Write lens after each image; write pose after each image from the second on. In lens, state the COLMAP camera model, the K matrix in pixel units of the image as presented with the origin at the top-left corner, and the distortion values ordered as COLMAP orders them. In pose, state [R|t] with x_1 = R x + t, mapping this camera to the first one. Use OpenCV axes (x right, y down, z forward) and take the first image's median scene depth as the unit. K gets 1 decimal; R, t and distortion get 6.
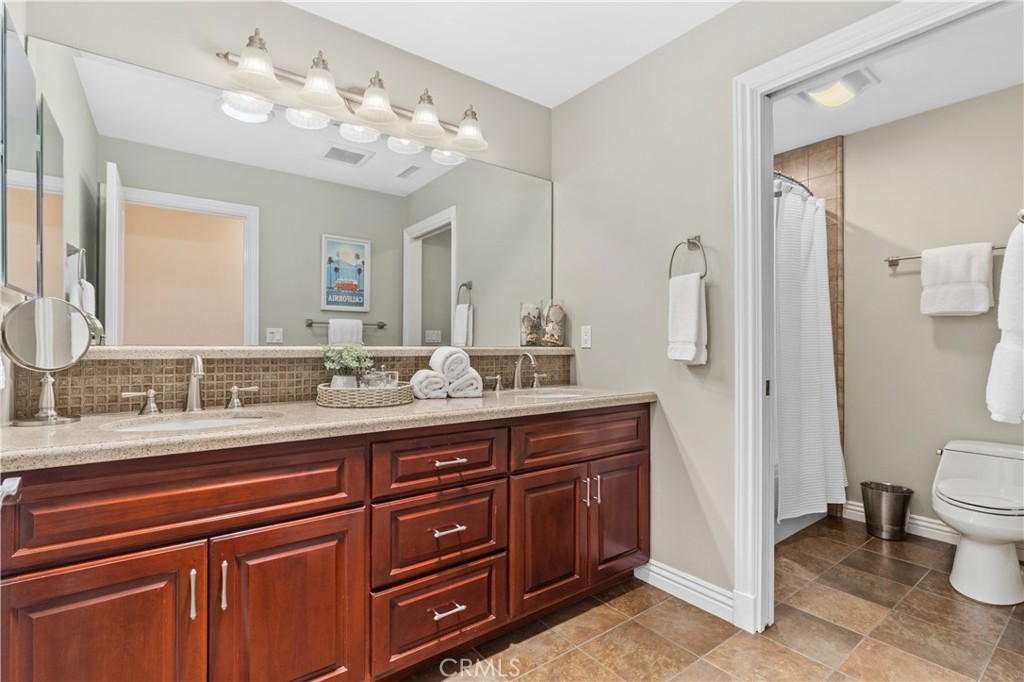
lens RADIAL K [[477.0, 0, 514.9], [0, 477.0, 338.6], [0, 0, 1]] dist [-0.007477, 0.001386]
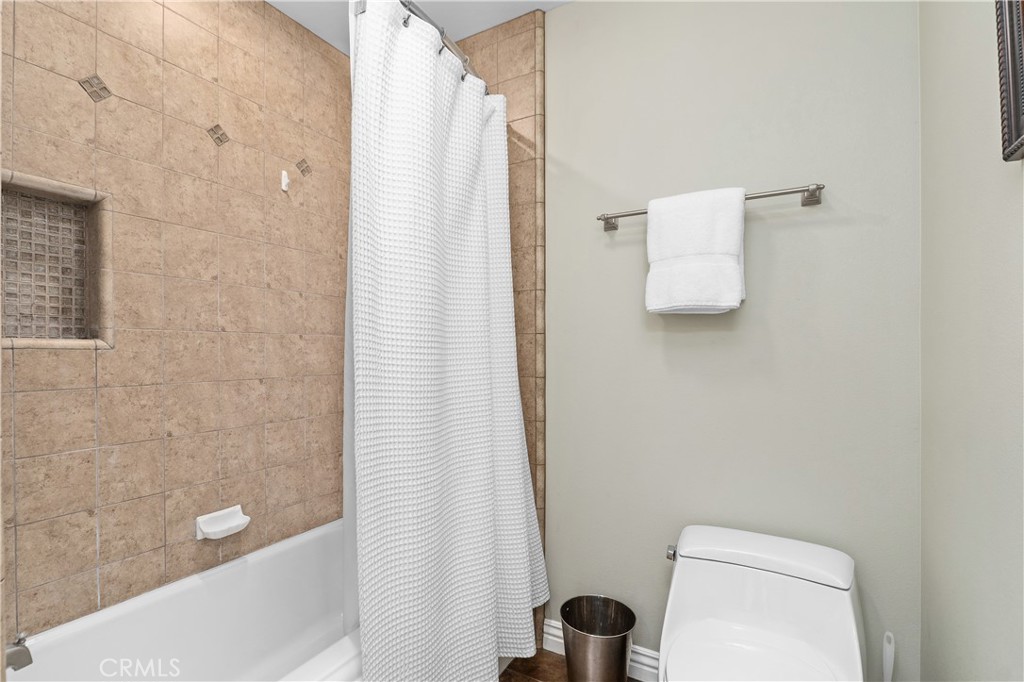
lens RADIAL K [[462.5, 0, 511.0], [0, 462.5, 346.7], [0, 0, 1]] dist [0.000778, -0.000343]
pose [[0.921721, 0.005609, 0.387814, 0.440984], [-0.004025, 0.999980, -0.004897, -0.002371], [-0.387833, 0.002953, 0.921725, 0.495402]]
